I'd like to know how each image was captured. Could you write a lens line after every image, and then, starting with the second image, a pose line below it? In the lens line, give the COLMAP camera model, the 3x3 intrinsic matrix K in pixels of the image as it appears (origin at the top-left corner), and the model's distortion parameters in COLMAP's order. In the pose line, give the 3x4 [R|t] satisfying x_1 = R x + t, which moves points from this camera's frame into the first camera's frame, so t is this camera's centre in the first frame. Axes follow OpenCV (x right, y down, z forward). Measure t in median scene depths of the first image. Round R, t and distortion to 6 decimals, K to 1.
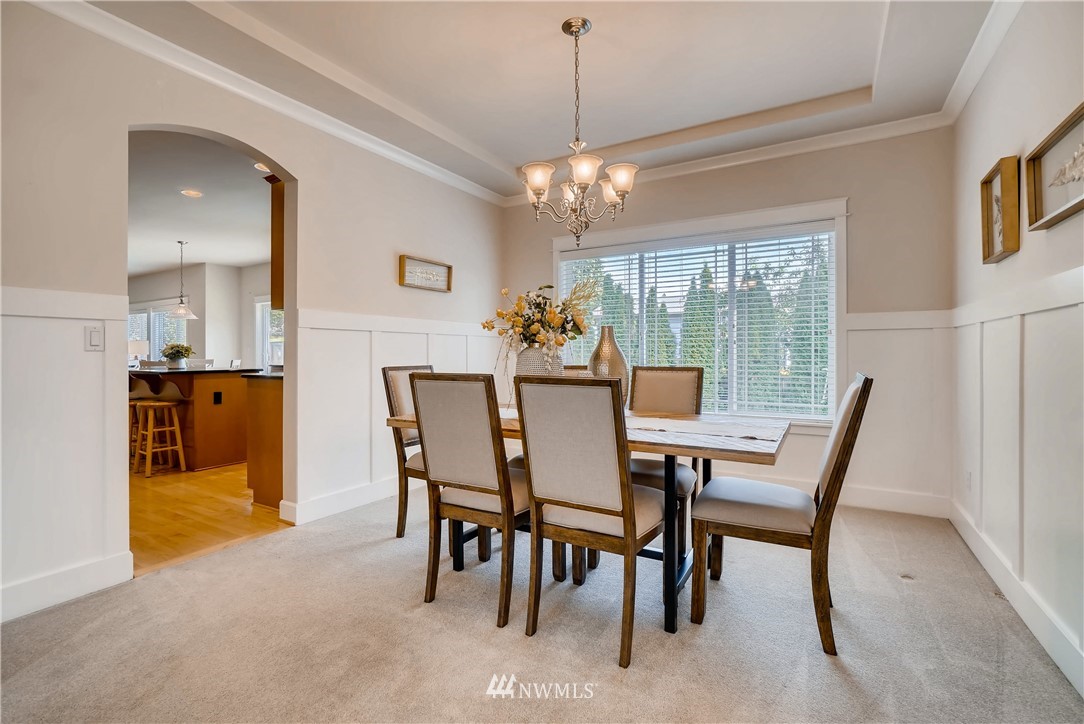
lens RADIAL K [[527.7, 0, 540.4], [0, 527.7, 353.8], [0, 0, 1]] dist [-0.005132, -0.000170]
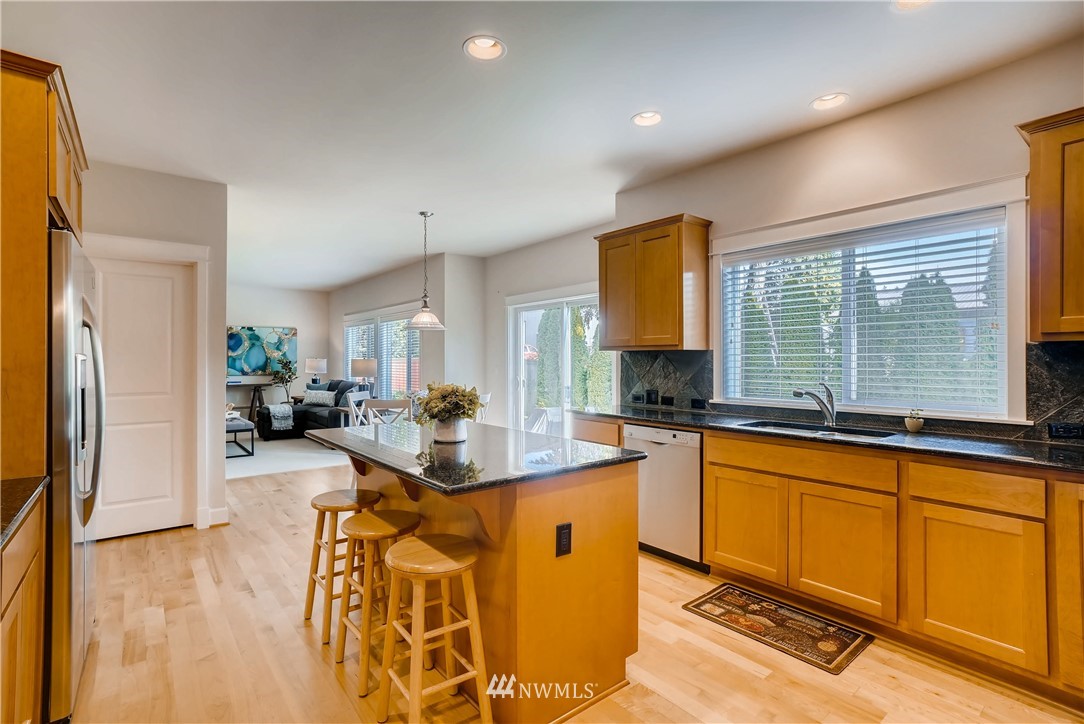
lens RADIAL K [[507.2, 0, 535.3], [0, 507.2, 361.0], [0, 0, 1]] dist [-0.027113, -0.000197]
pose [[0.951205, 0.005572, -0.308510, -0.489607], [-0.005360, 0.999984, 0.001534, -0.042076], [0.308514, 0.000194, 0.951220, 0.609713]]
